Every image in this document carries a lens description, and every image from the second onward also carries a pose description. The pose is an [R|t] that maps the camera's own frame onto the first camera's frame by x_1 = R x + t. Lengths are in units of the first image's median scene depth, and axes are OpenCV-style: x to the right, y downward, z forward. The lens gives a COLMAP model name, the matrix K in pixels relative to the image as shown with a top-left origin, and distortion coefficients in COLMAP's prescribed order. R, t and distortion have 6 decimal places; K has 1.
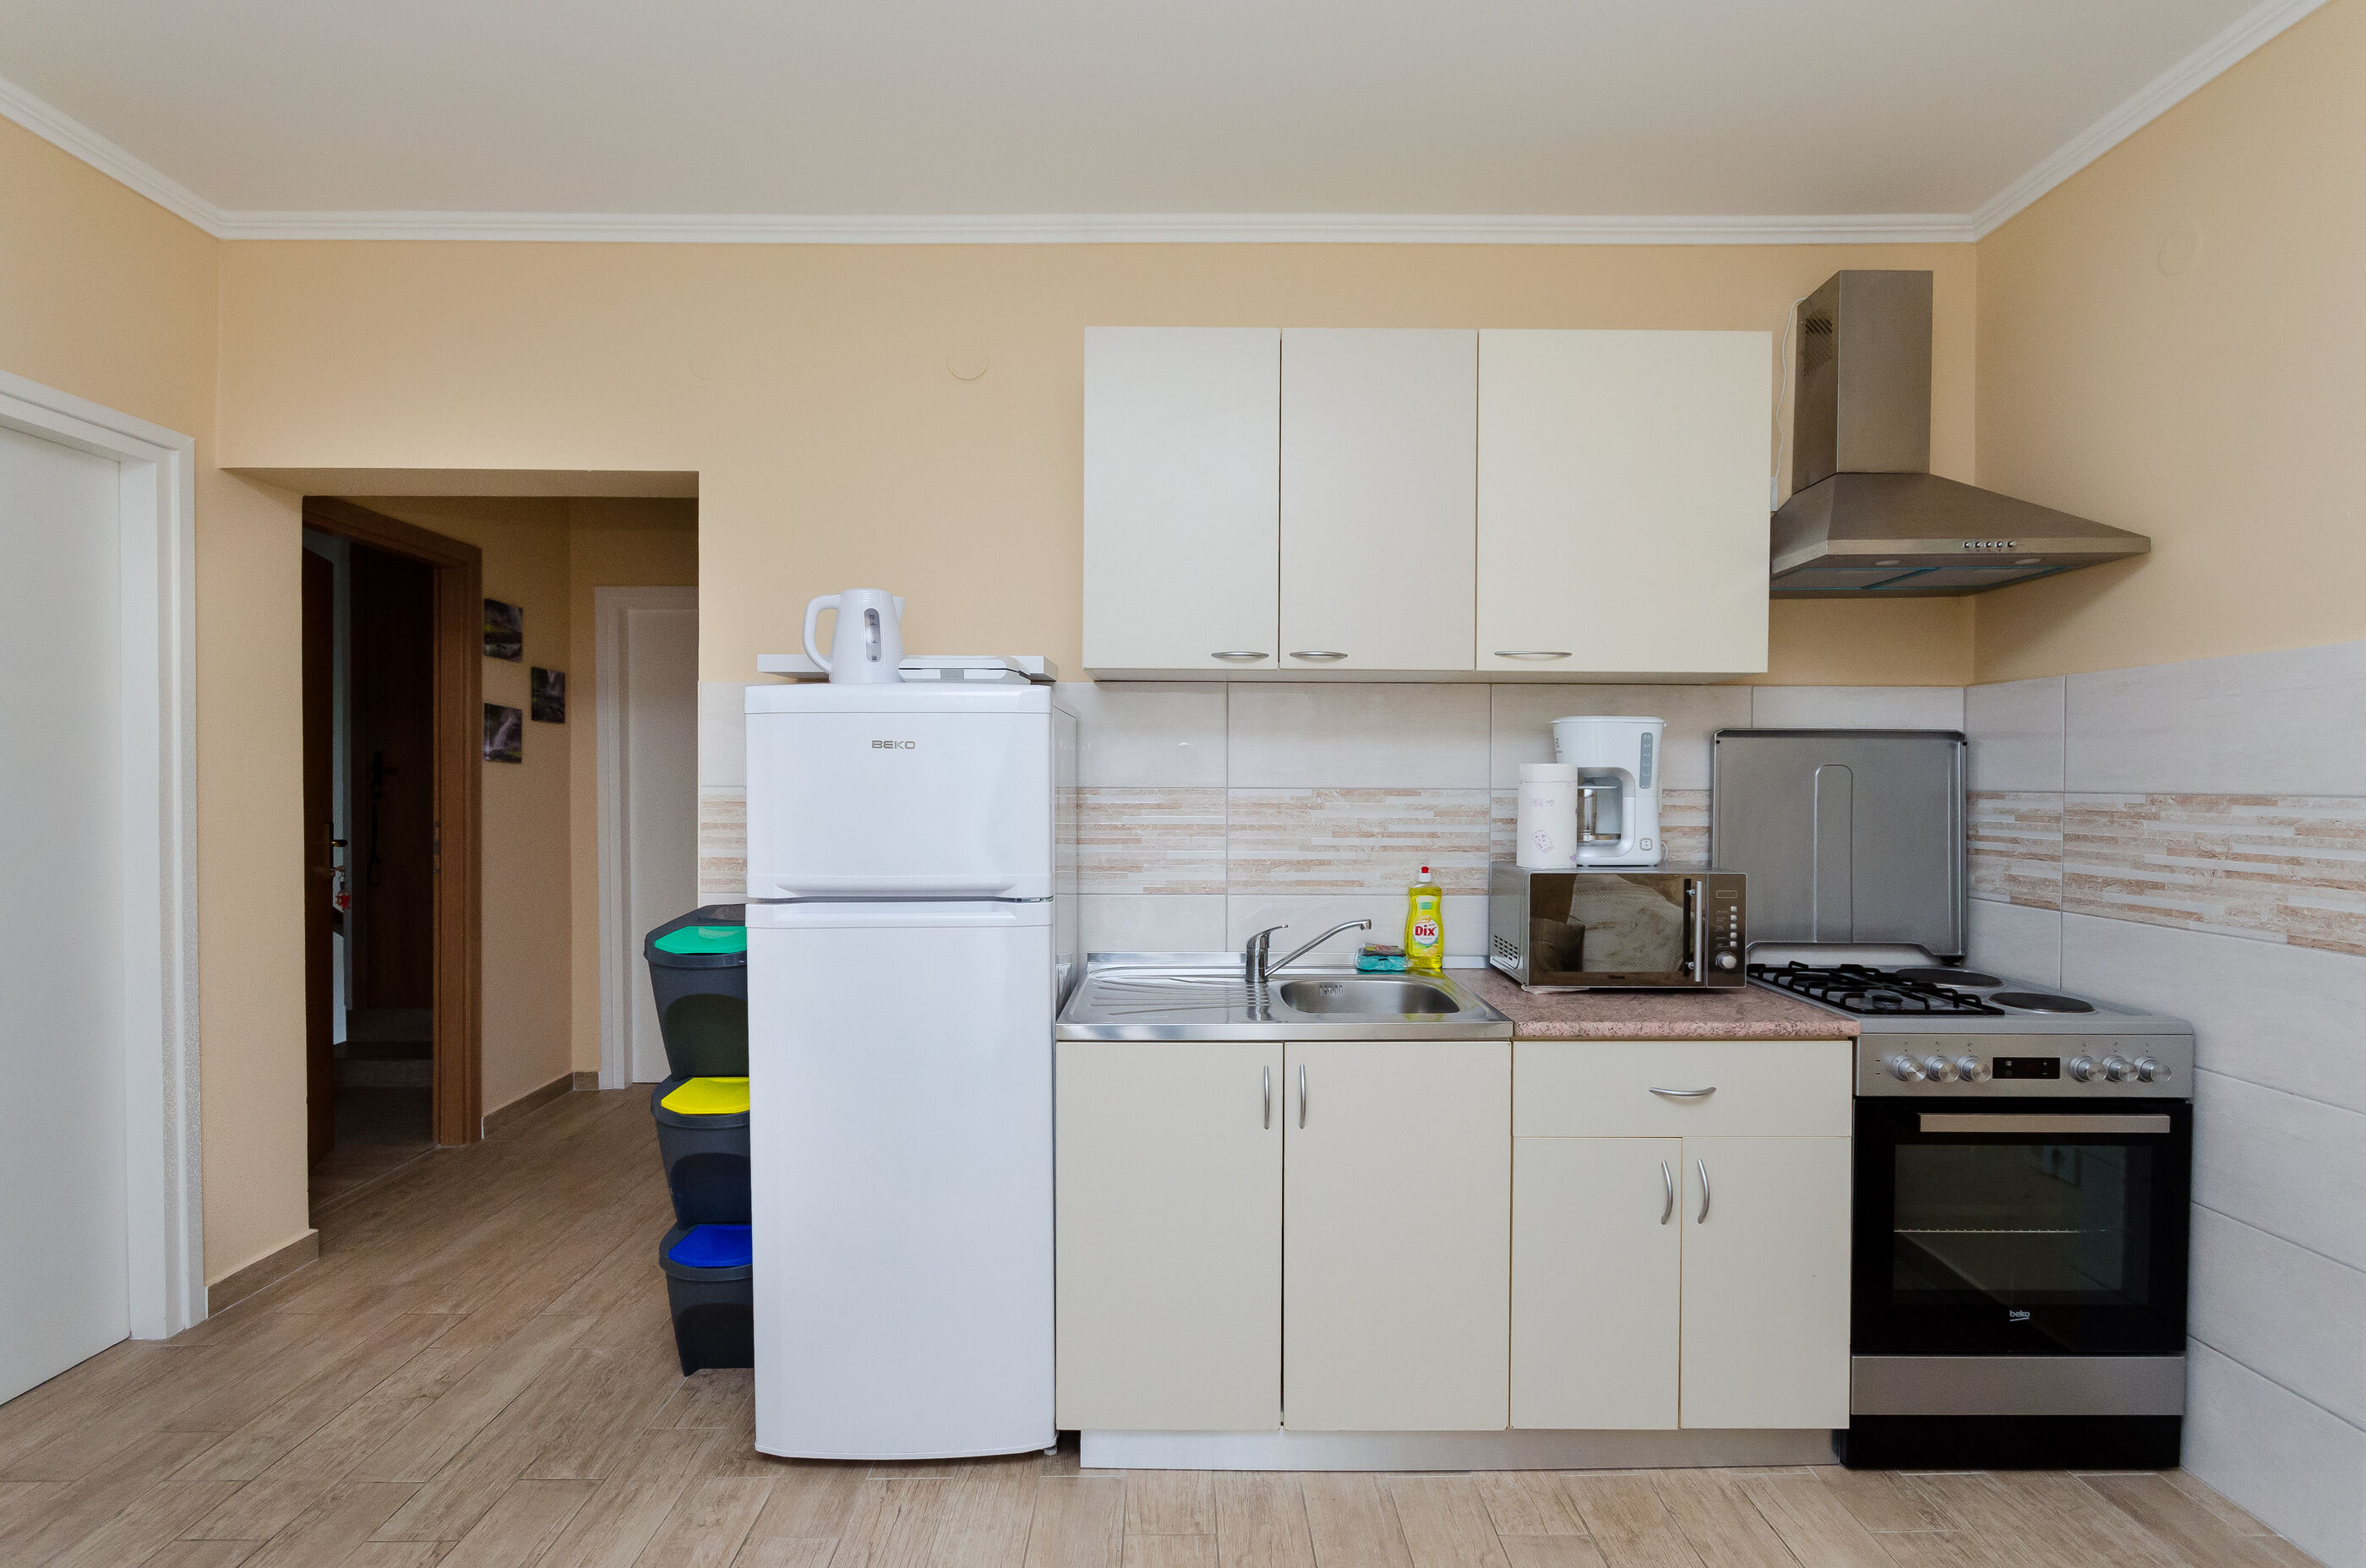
lens RADIAL K [[1029.5, 0, 1133.2], [0, 1029.5, 820.2], [0, 0, 1]] dist [0.001921, 0.000690]
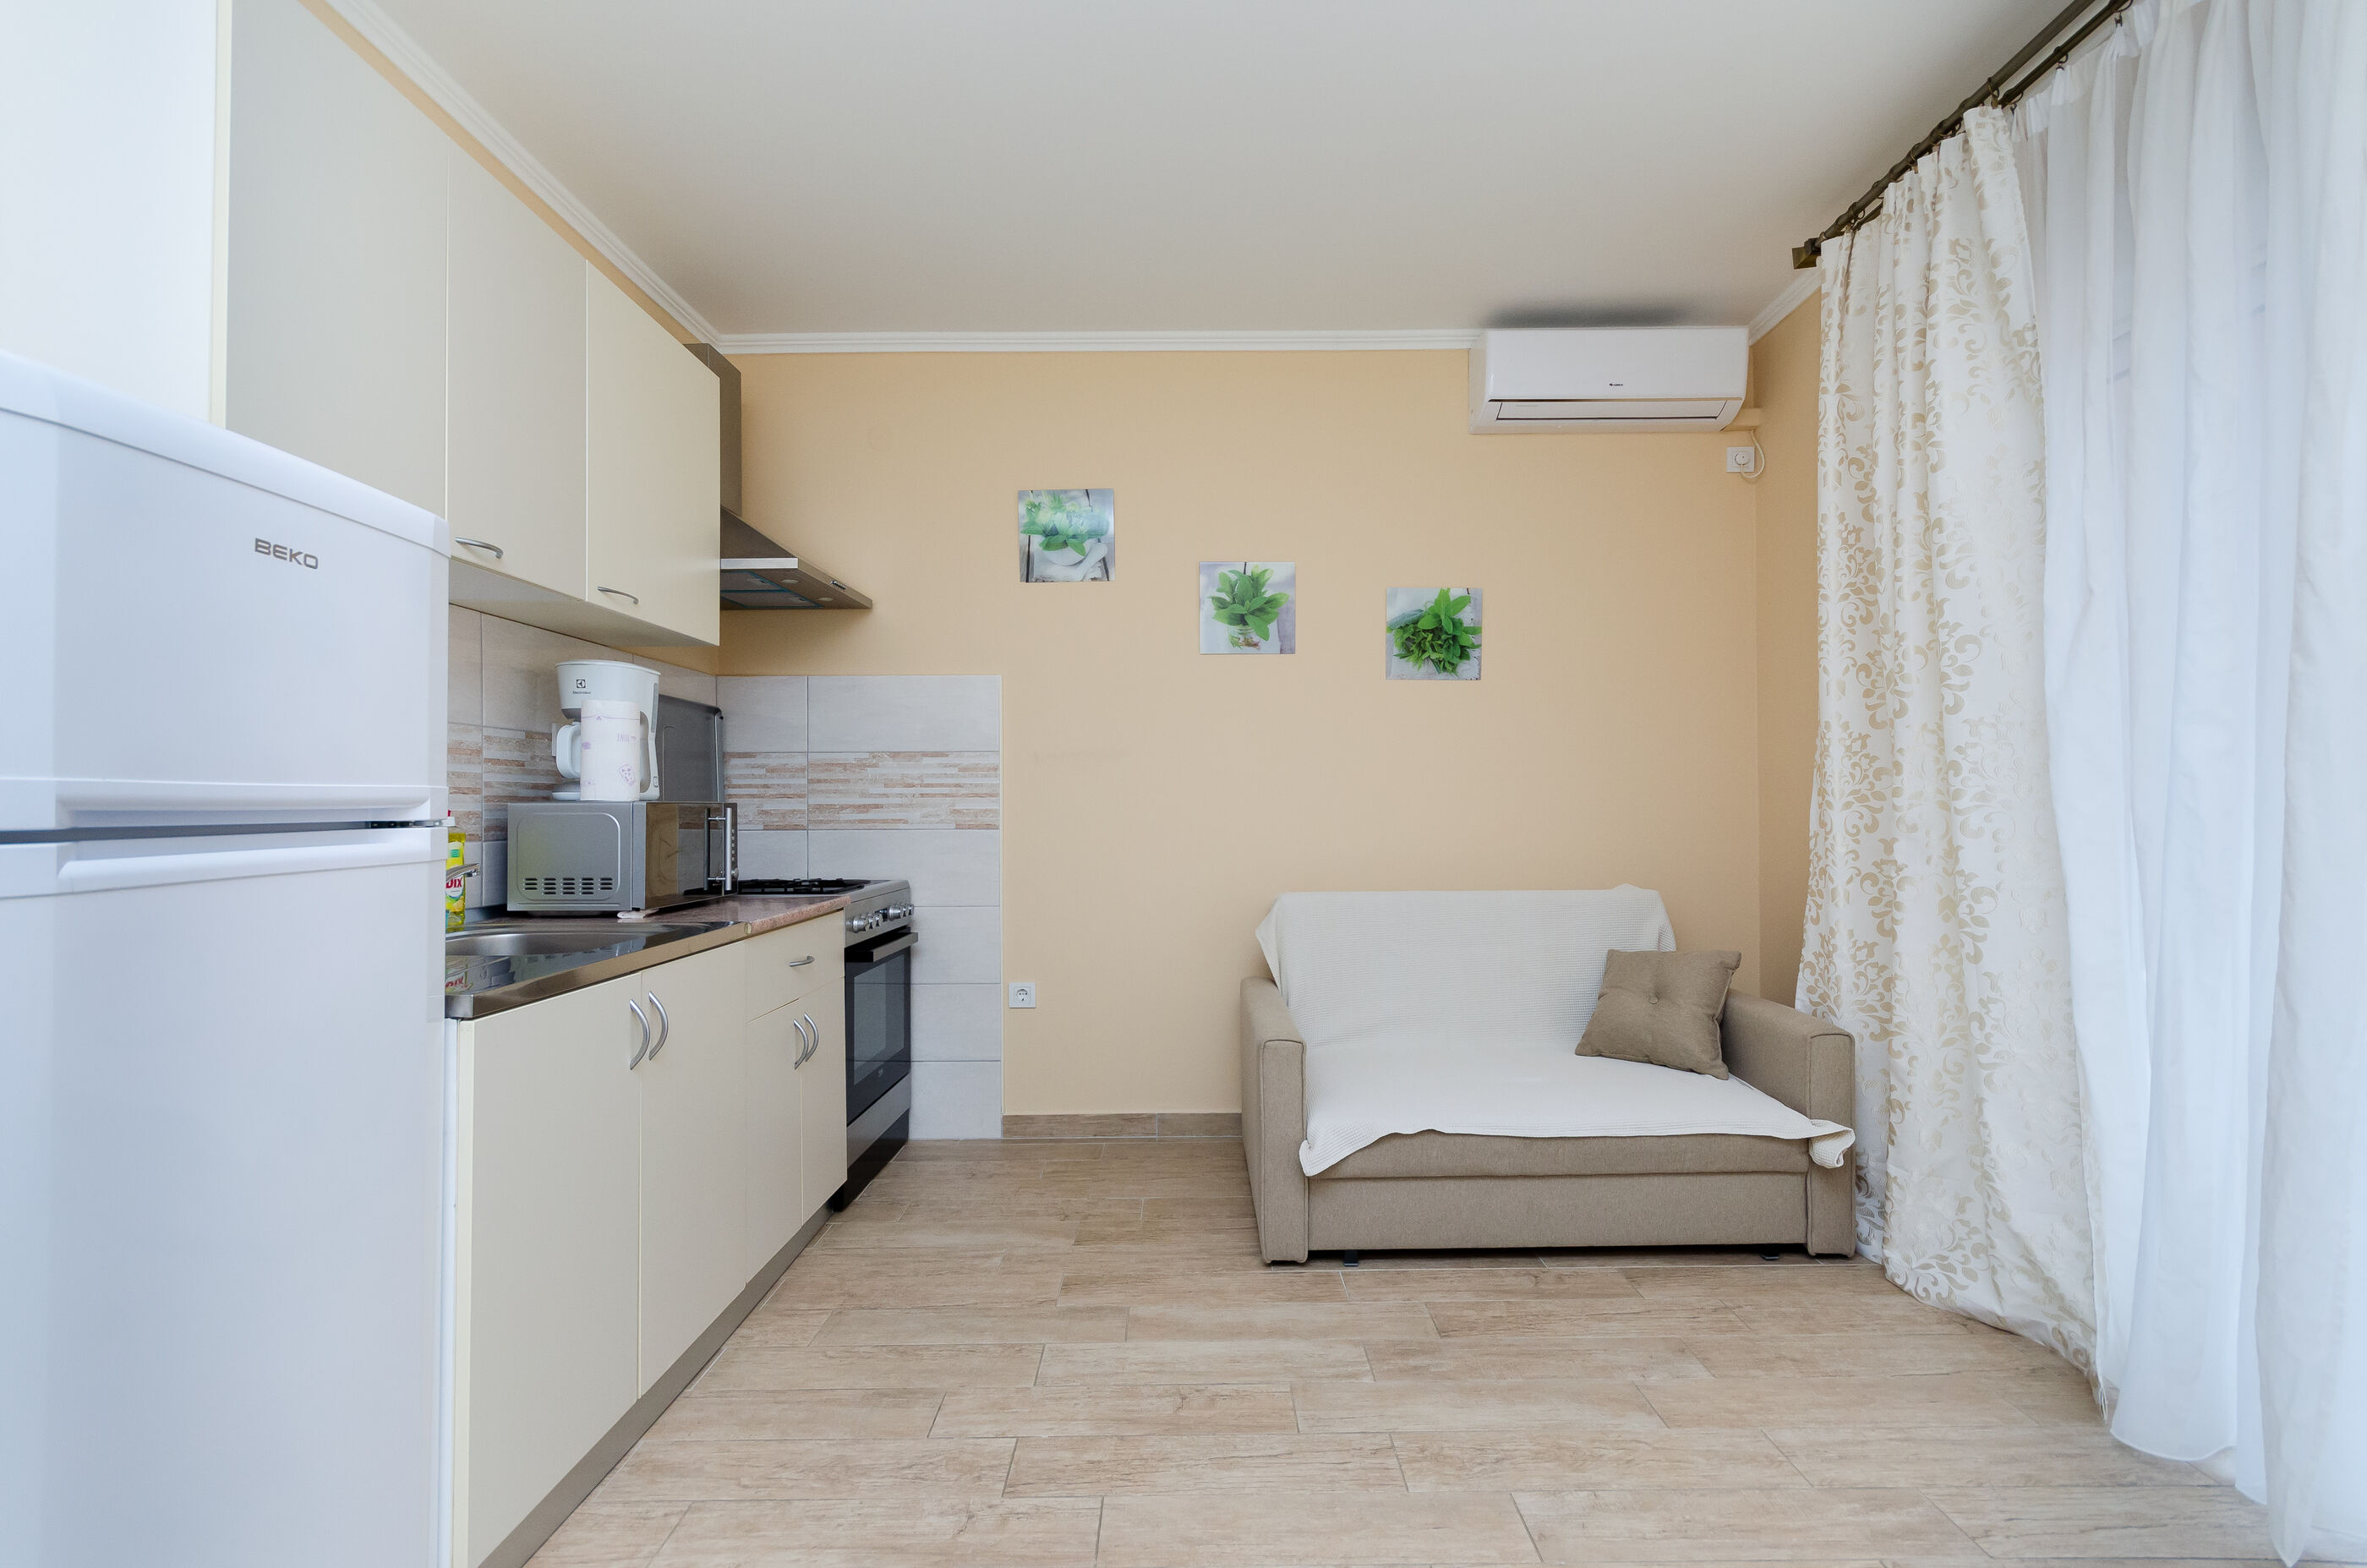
lens RADIAL K [[1030.0, 0, 1171.0], [0, 1030.0, 799.3], [0, 0, 1]] dist [0.001921, 0.000690]
pose [[0.074248, -0.002054, 0.997238, -0.633993], [0.029117, 0.999576, -0.000109, 0.064114], [-0.996815, 0.029044, 0.074276, 0.384008]]
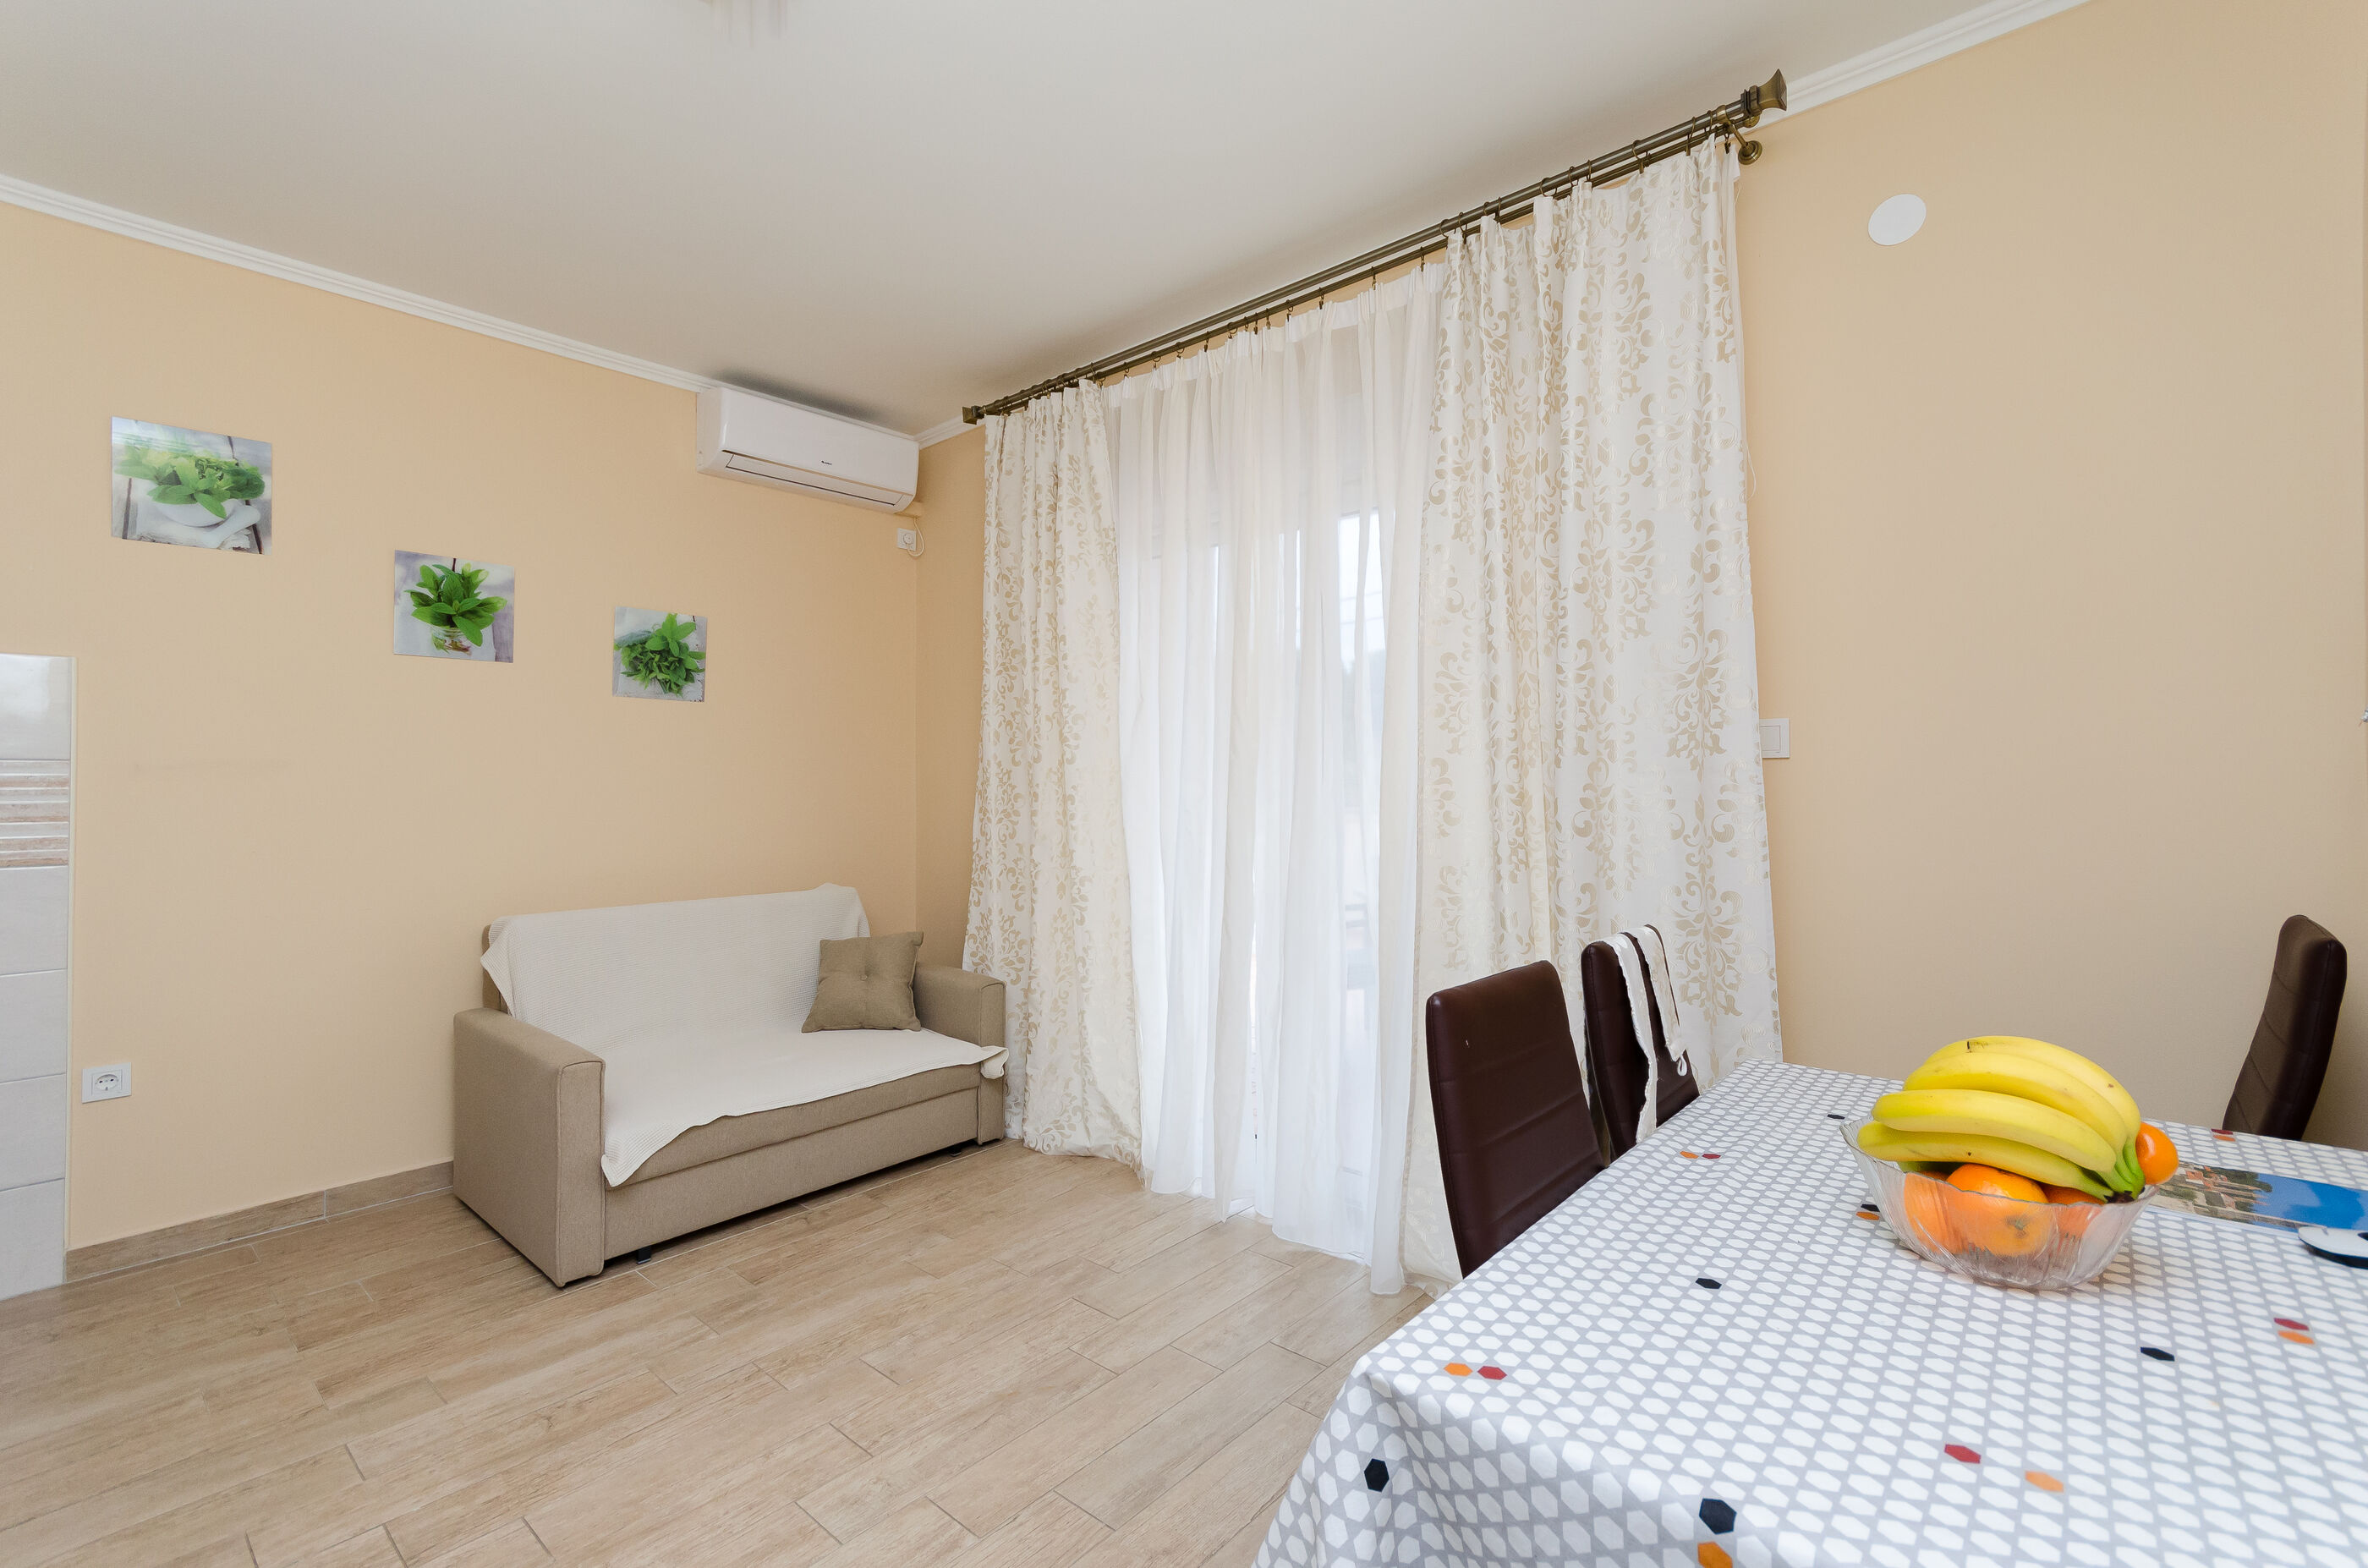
lens RADIAL K [[1030.5, 0, 1182.3], [0, 1030.5, 775.8], [0, 0, 1]] dist [0.001921, 0.000690]
pose [[-0.705961, -0.000612, 0.708251, -0.800713], [0.009694, 0.999898, 0.010527, 0.002060], [-0.708184, 0.014297, -0.705883, 0.689538]]
